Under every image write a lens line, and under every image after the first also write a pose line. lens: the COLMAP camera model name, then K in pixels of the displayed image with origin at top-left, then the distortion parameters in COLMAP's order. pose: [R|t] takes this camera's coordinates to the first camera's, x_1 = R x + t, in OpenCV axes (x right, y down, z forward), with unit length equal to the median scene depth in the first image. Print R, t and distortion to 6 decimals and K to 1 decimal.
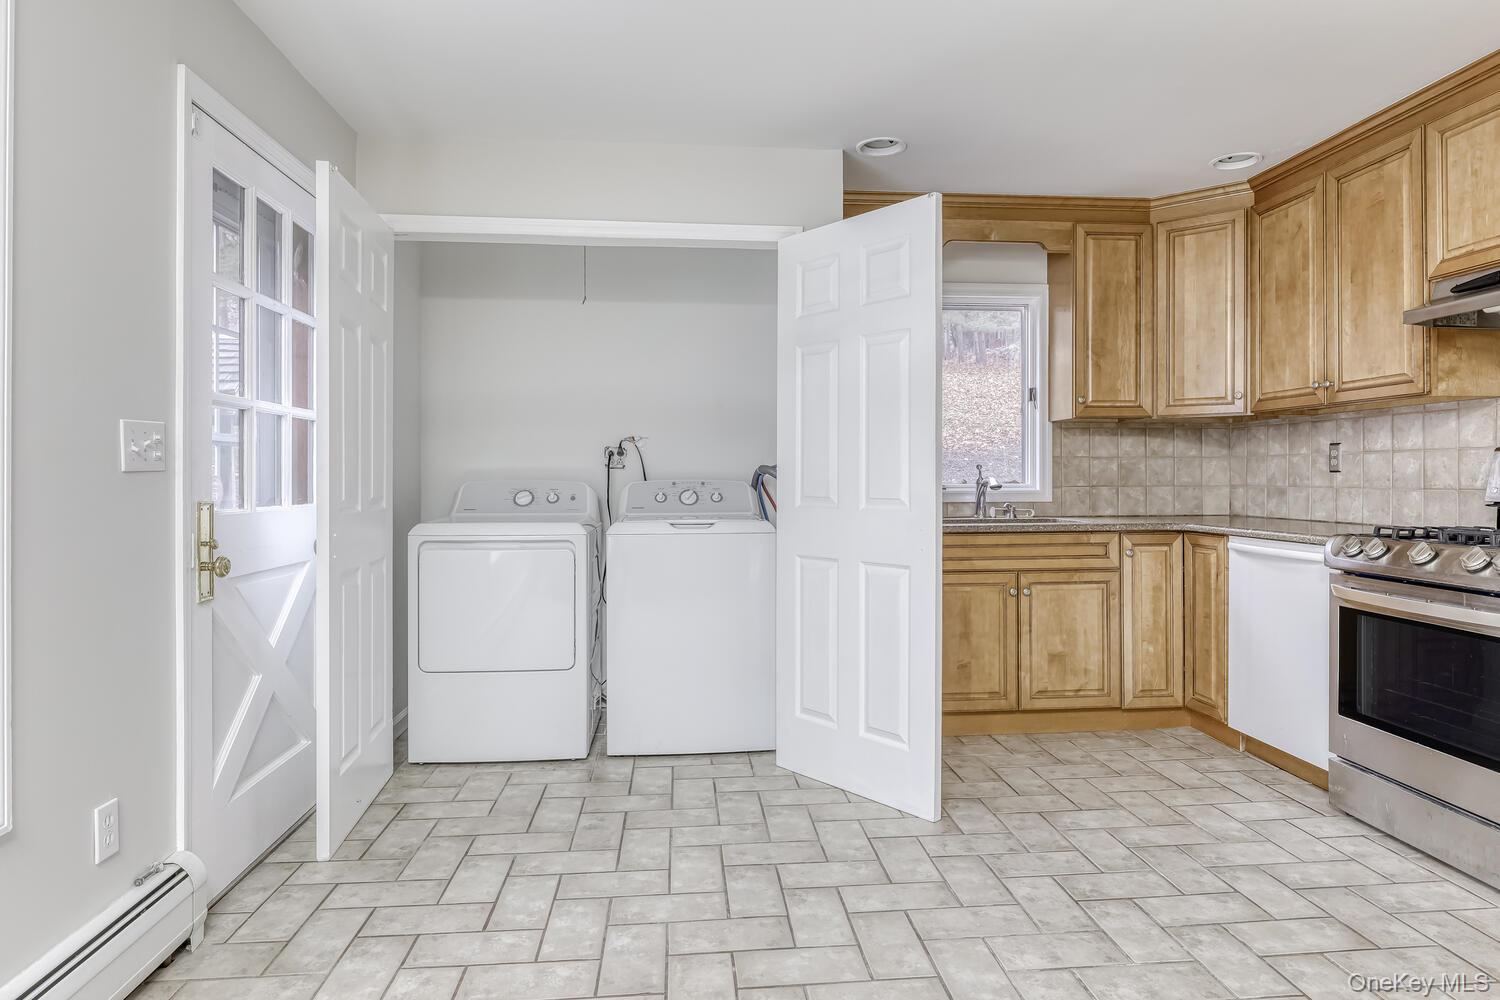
lens RADIAL K [[874.6, 0, 755.3], [0, 874.6, 477.0], [0, 0, 1]] dist [-0.004561, -0.001047]
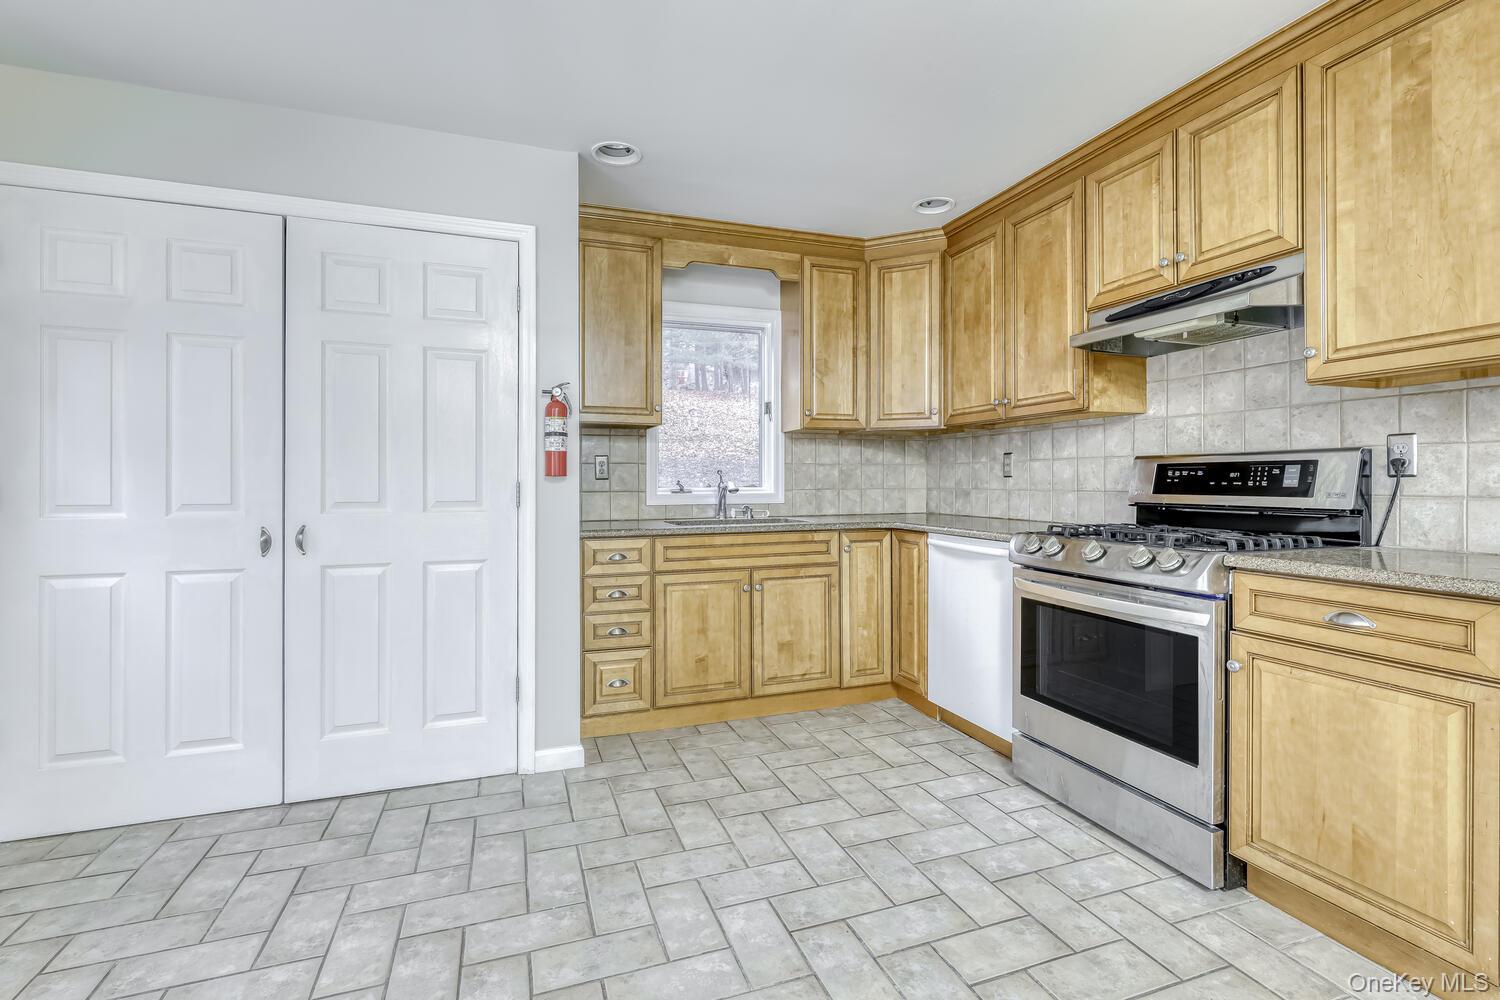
lens RADIAL K [[681.8, 0, 747.5], [0, 681.8, 484.2], [0, 0, 1]] dist [-0.004462, -0.000381]
pose [[0.968456, -0.002025, 0.249177, 0.102618], [0.000911, 0.999989, 0.004585, -0.000486], [-0.249184, -0.004213, 0.968447, 0.219874]]
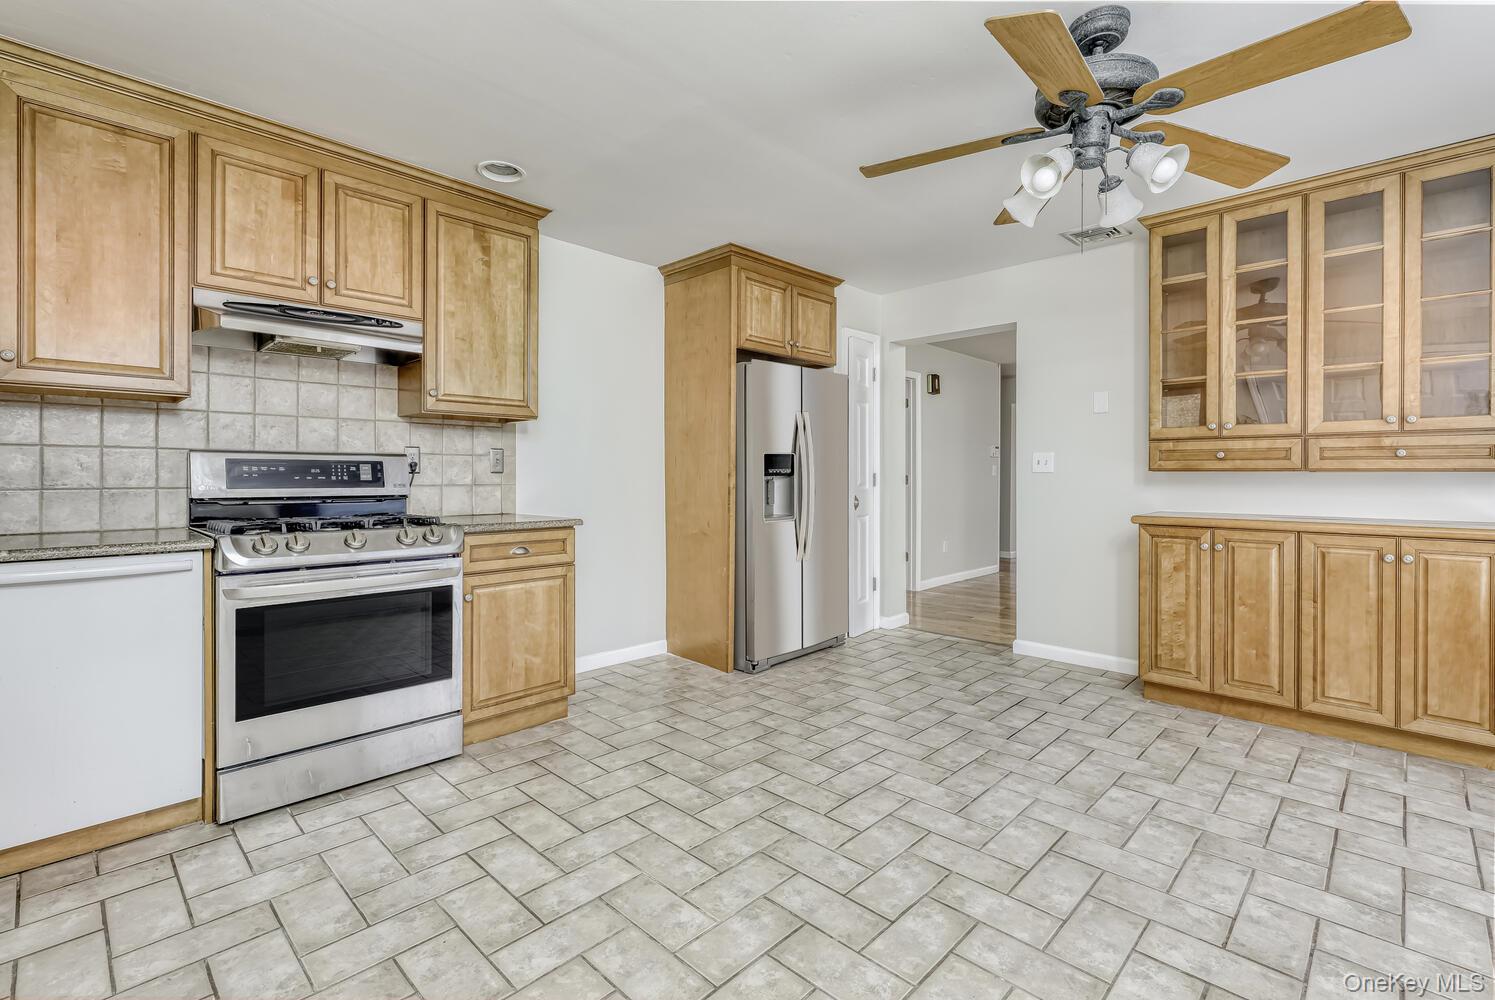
lens RADIAL K [[679.6, 0, 743.6], [0, 679.6, 478.6], [0, 0, 1]] dist [-0.004462, -0.000381]
pose [[-0.655682, 0.002740, 0.755032, -0.234304], [0.003836, 0.999993, -0.000298, 0.005838], [-0.755028, 0.002701, -0.655687, 0.954197]]
